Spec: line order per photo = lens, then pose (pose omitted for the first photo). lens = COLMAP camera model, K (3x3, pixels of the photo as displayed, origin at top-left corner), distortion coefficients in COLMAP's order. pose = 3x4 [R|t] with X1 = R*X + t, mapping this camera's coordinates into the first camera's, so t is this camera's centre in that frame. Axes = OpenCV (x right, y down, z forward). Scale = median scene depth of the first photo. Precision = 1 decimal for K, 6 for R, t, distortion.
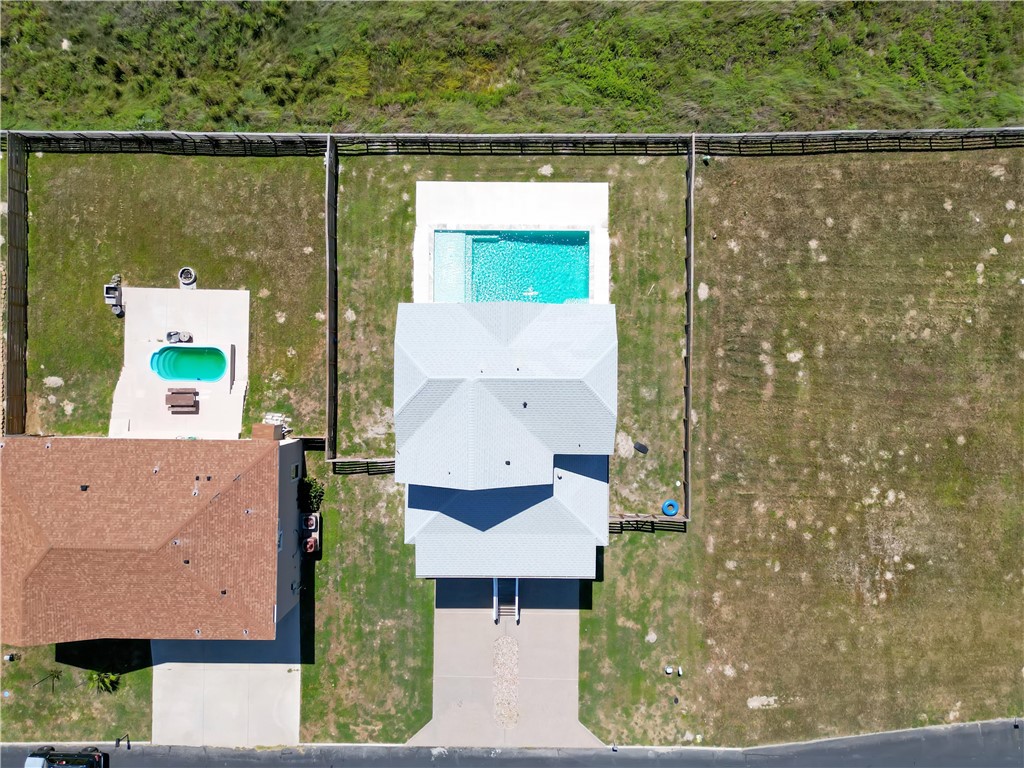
lens RADIAL K [[729.3, 0, 515.6], [0, 729.3, 380.3], [0, 0, 1]] dist [0.068304, -0.069898]
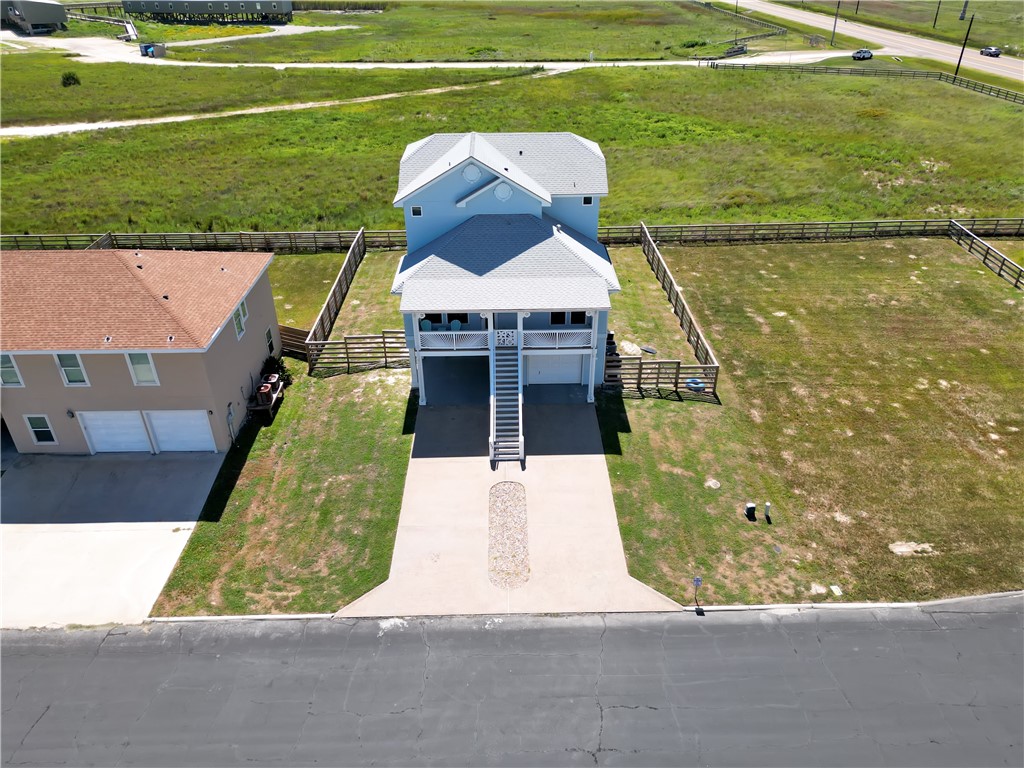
lens RADIAL K [[729.3, 0, 515.6], [0, 729.3, 380.3], [0, 0, 1]] dist [0.068304, -0.069898]
pose [[0.999529, -0.012089, 0.028220, -0.023343], [0.030419, 0.513988, -0.857258, 0.893648], [-0.004141, 0.857712, 0.514114, 0.550209]]
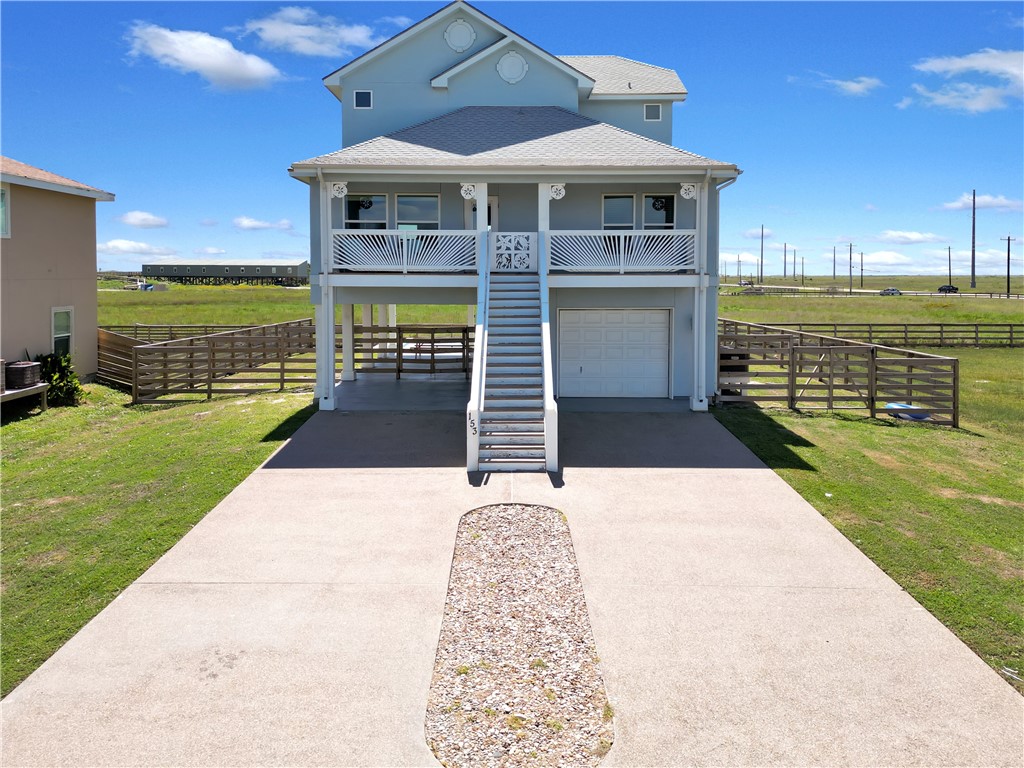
lens RADIAL K [[755.5, 0, 508.5], [0, 755.5, 288.7], [0, 0, 1]] dist [0.074610, -0.078331]
pose [[0.999886, 0.010834, 0.010542, -0.017748], [0.010323, 0.020054, -0.999746, 0.595680], [-0.011043, 0.999740, 0.019940, 0.915572]]
